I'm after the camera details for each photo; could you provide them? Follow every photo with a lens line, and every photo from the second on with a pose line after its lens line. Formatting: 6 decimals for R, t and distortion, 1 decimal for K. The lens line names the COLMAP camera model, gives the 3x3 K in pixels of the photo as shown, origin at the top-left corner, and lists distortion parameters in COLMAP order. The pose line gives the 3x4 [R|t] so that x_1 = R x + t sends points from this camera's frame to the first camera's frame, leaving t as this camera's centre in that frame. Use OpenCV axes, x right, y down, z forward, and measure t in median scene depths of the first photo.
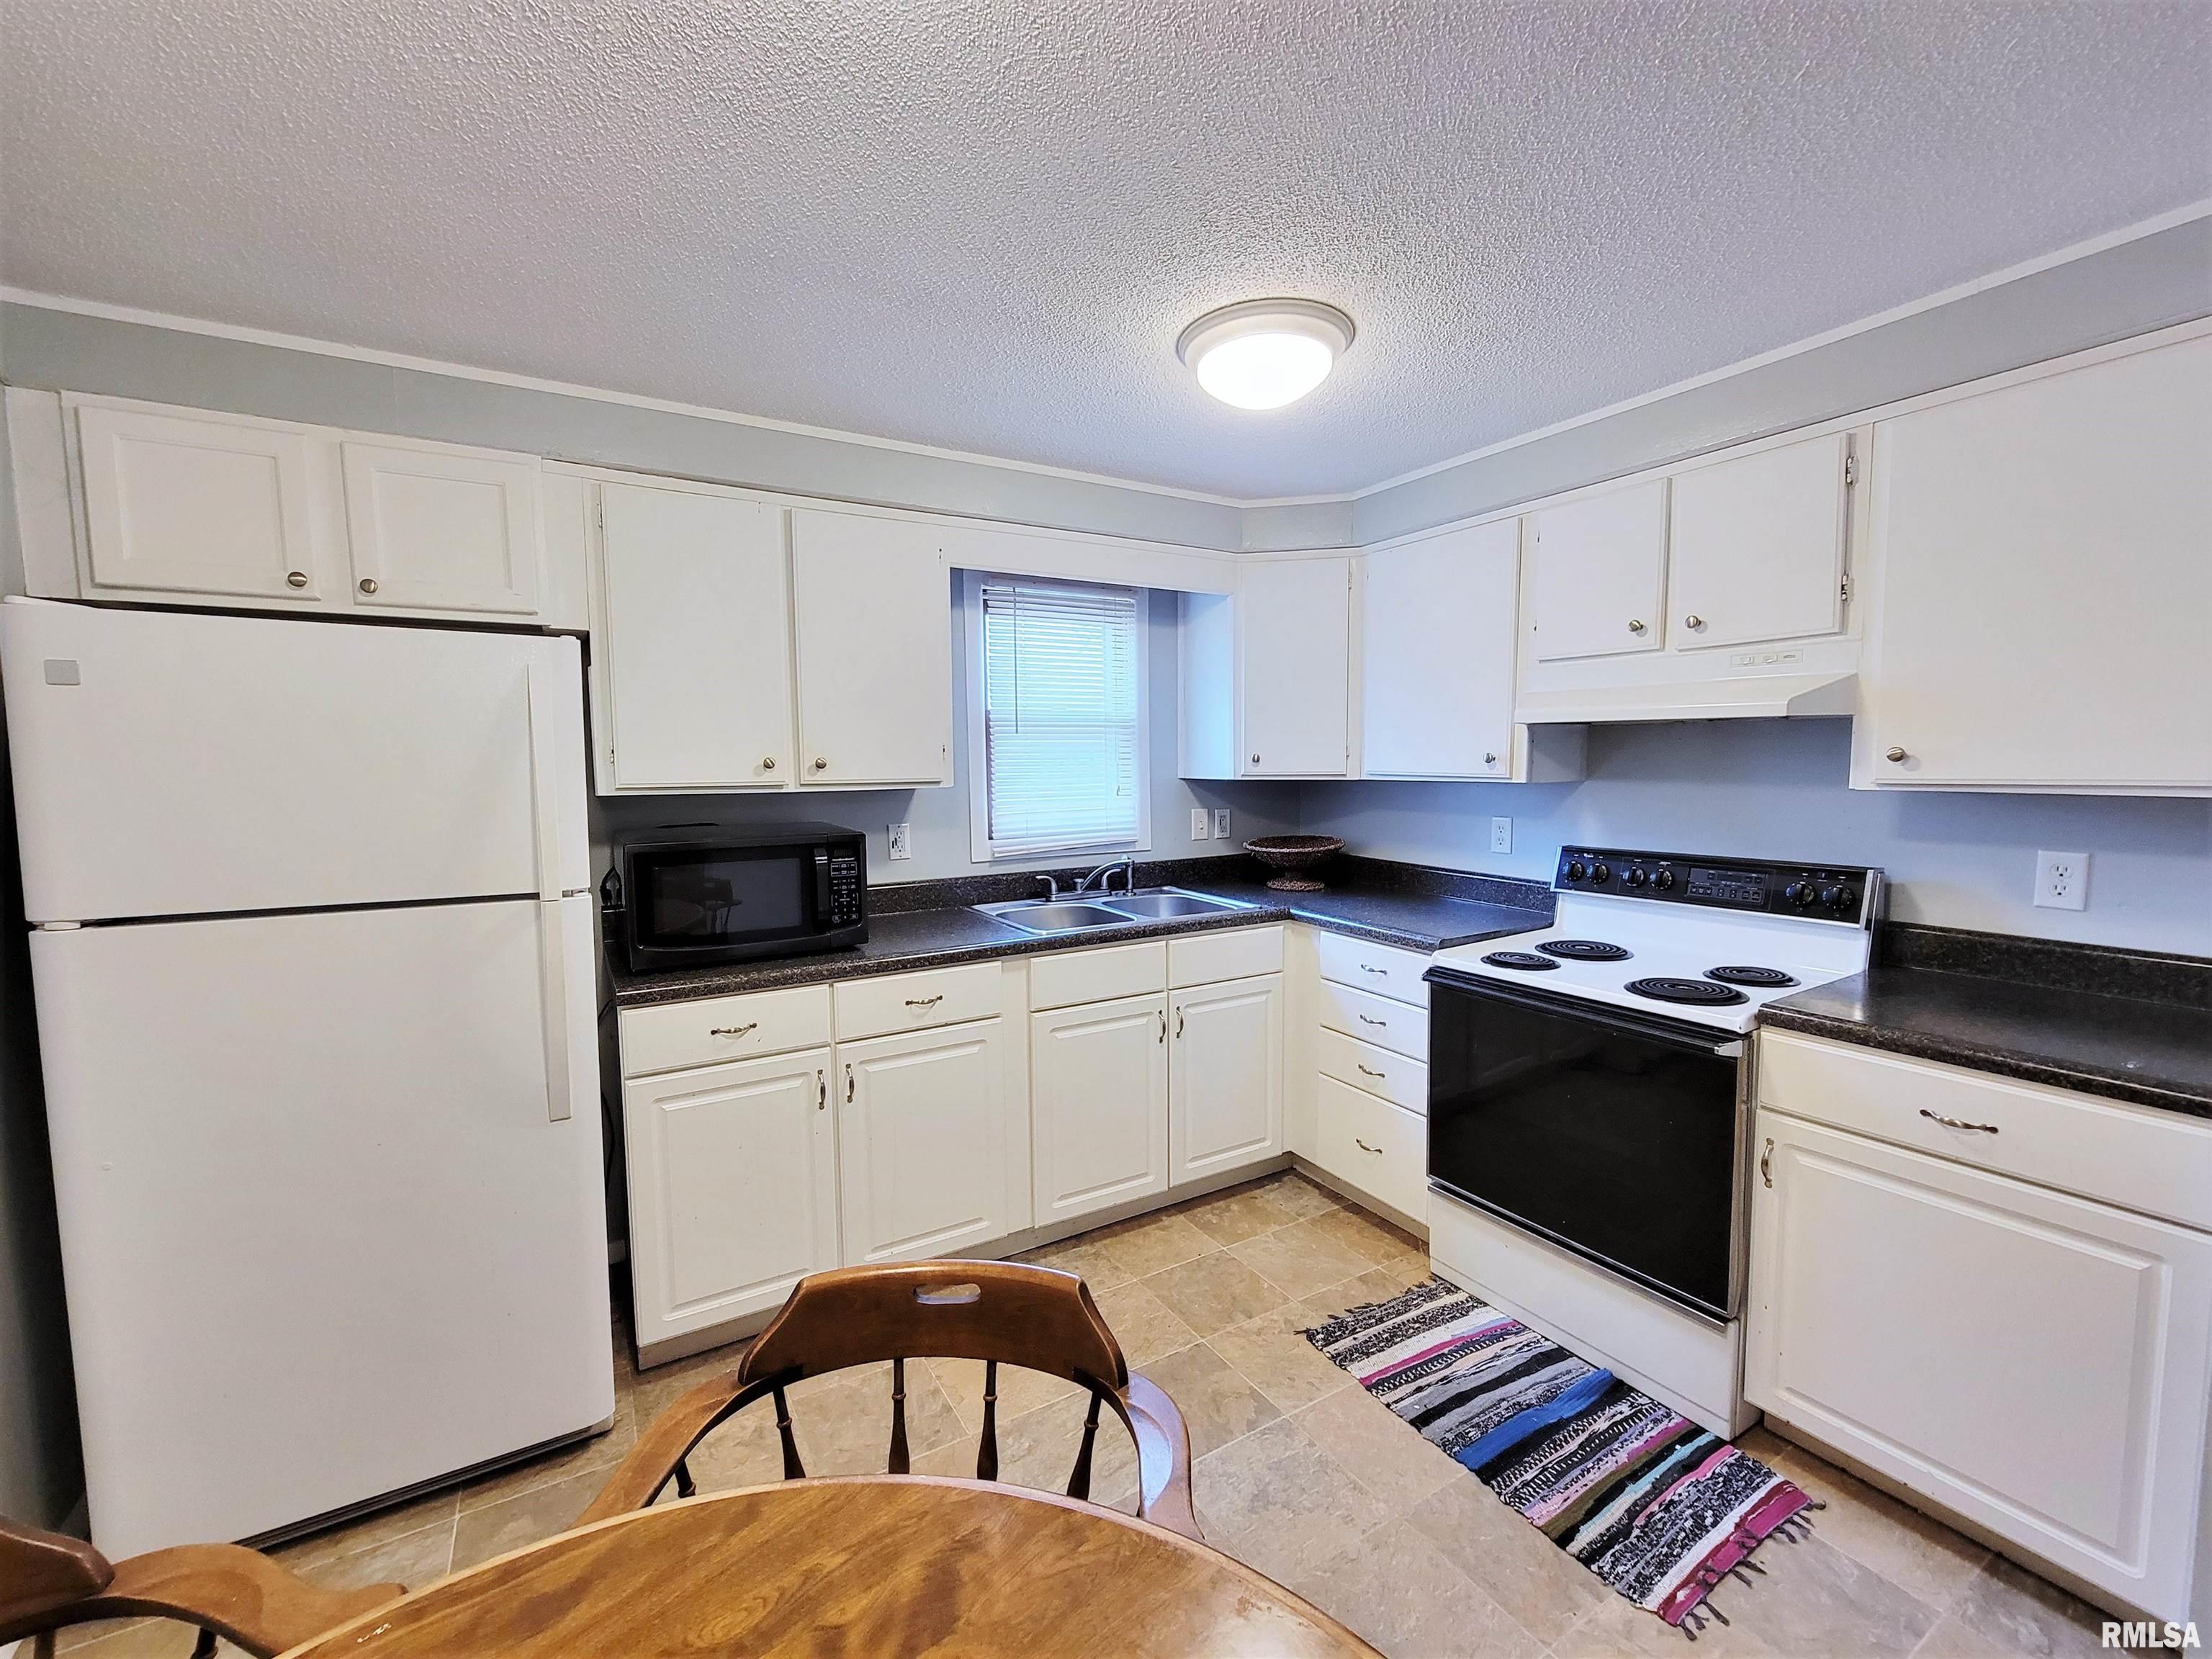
lens RADIAL K [[901.2, 0, 1110.4], [0, 901.2, 836.3], [0, 0, 1]] dist [-0.000175, 0.000014]
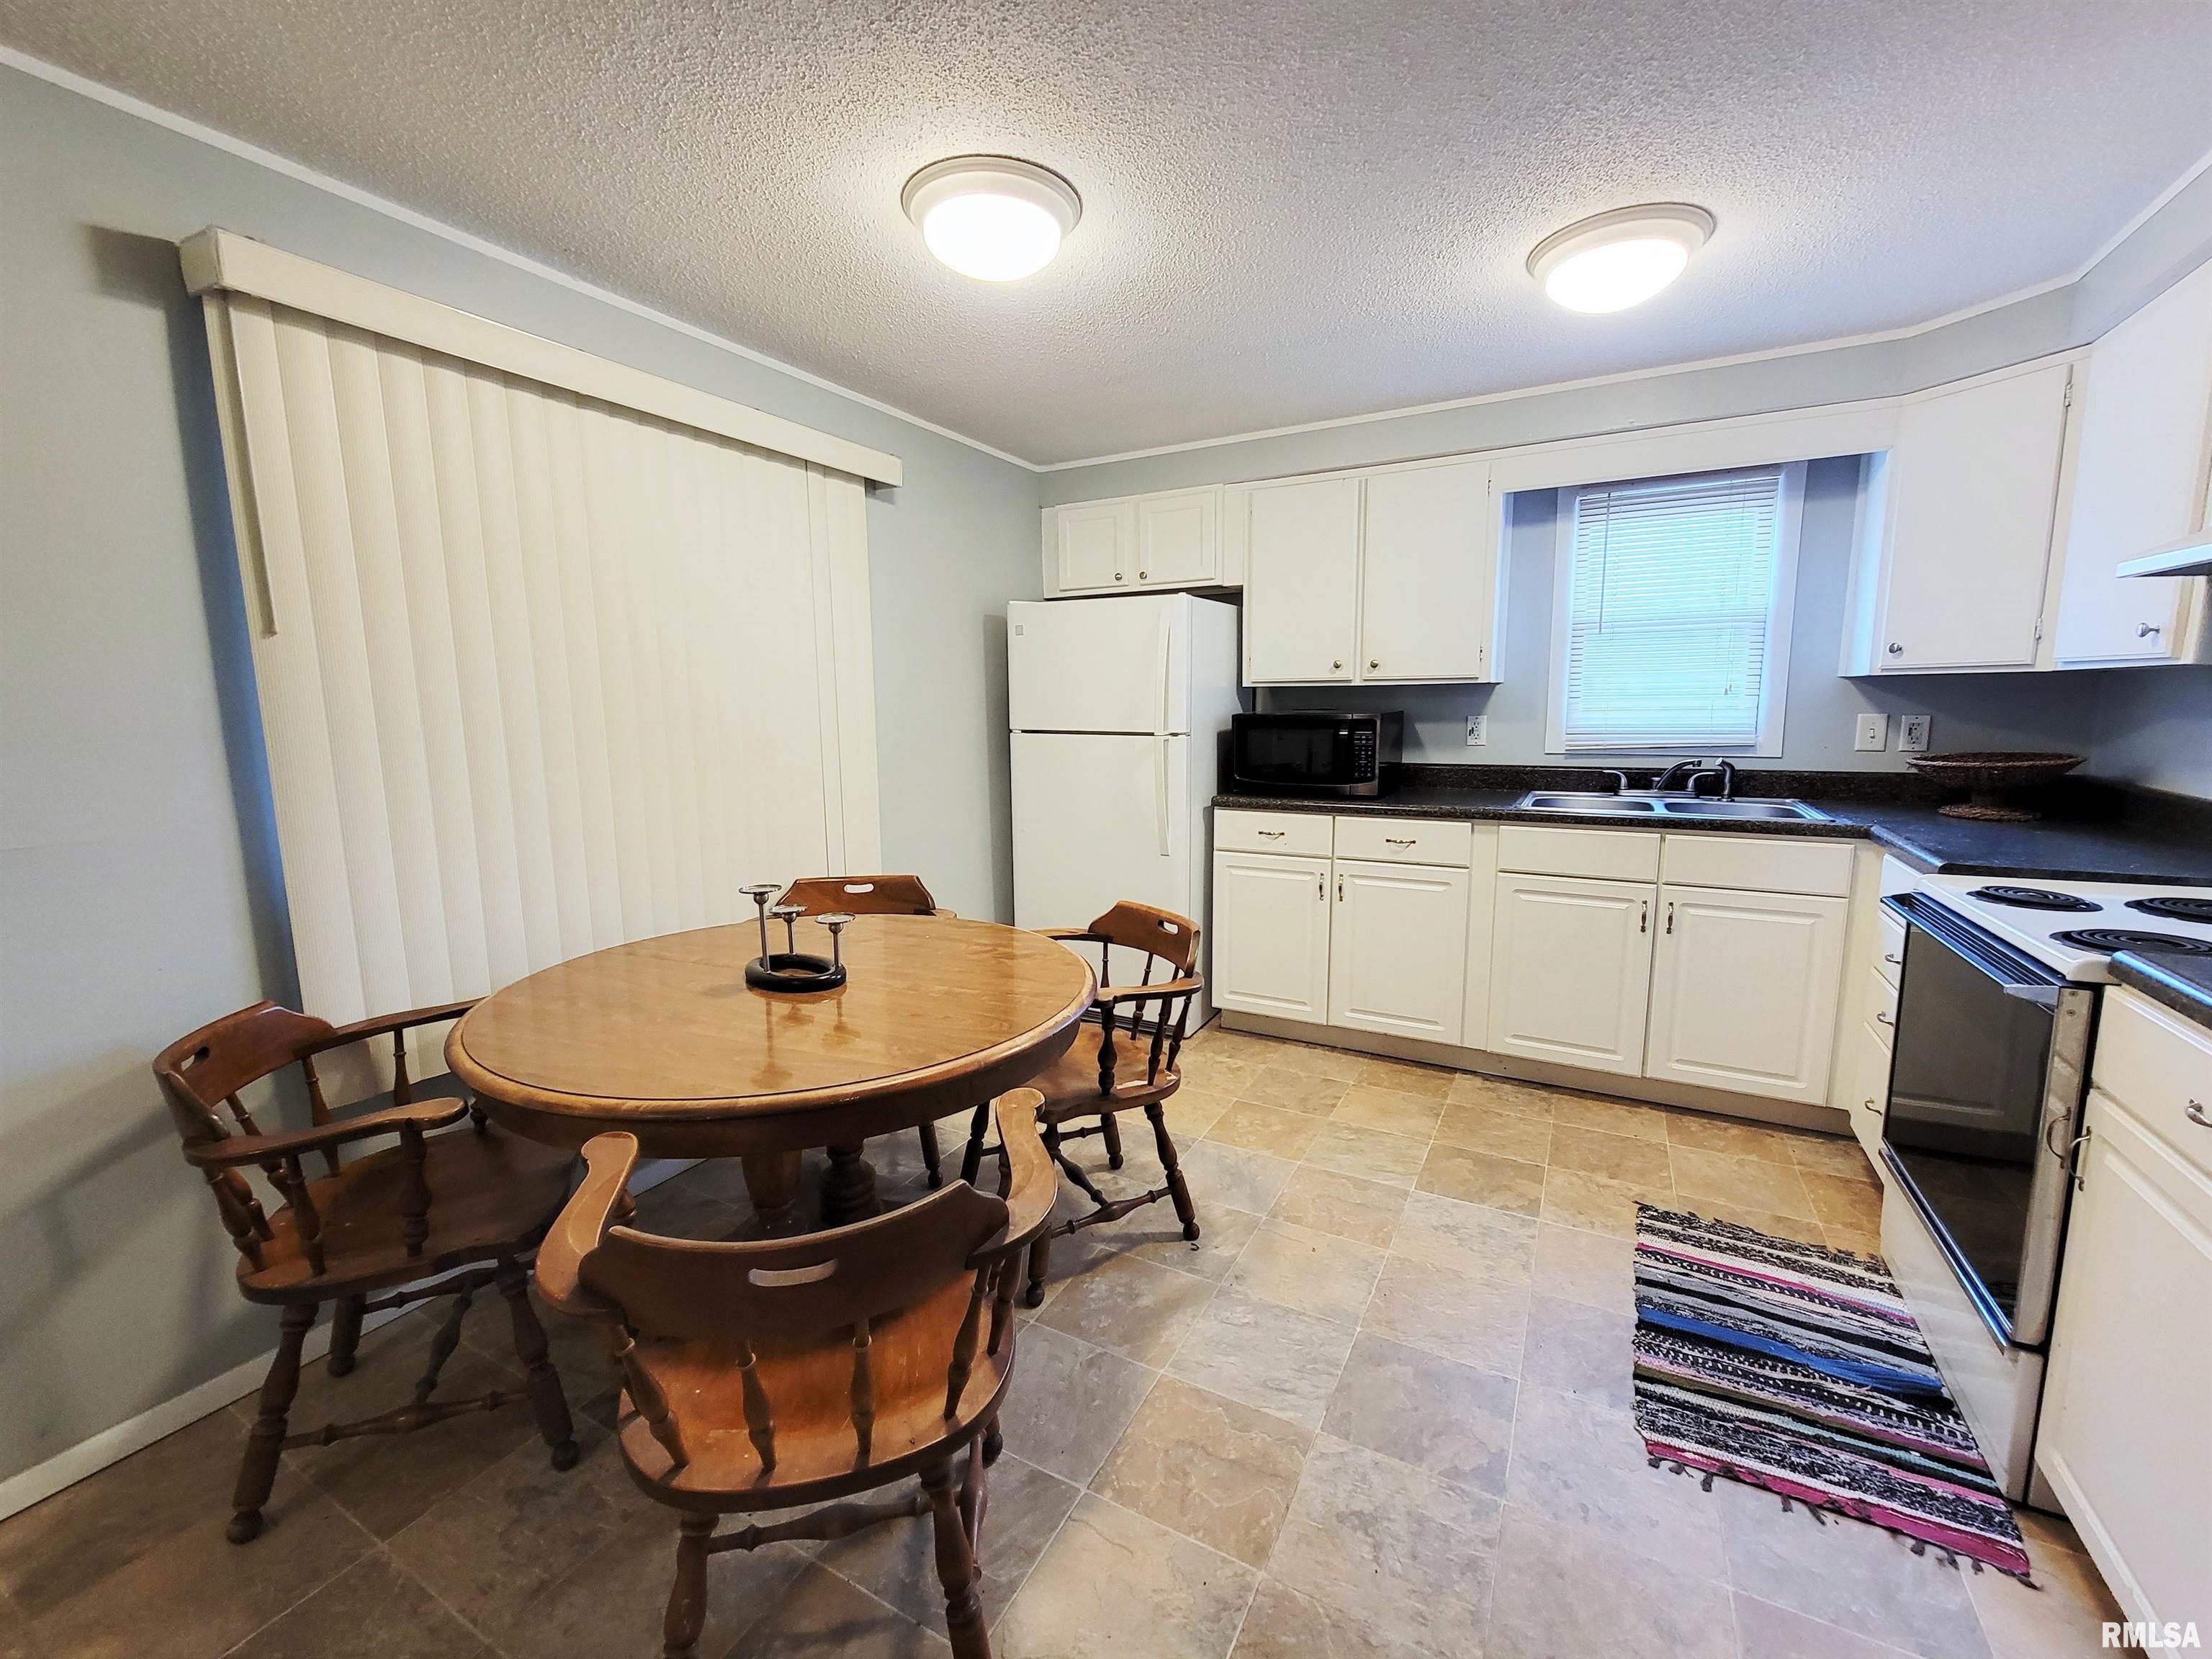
lens RADIAL K [[901.2, 0, 1110.4], [0, 901.2, 836.3], [0, 0, 1]] dist [-0.000175, 0.000014]
pose [[0.513744, 0.133266, -0.847530, 0.665448], [-0.065427, 0.991071, 0.116177, 0.045682], [0.855445, -0.004234, 0.517876, -0.054844]]
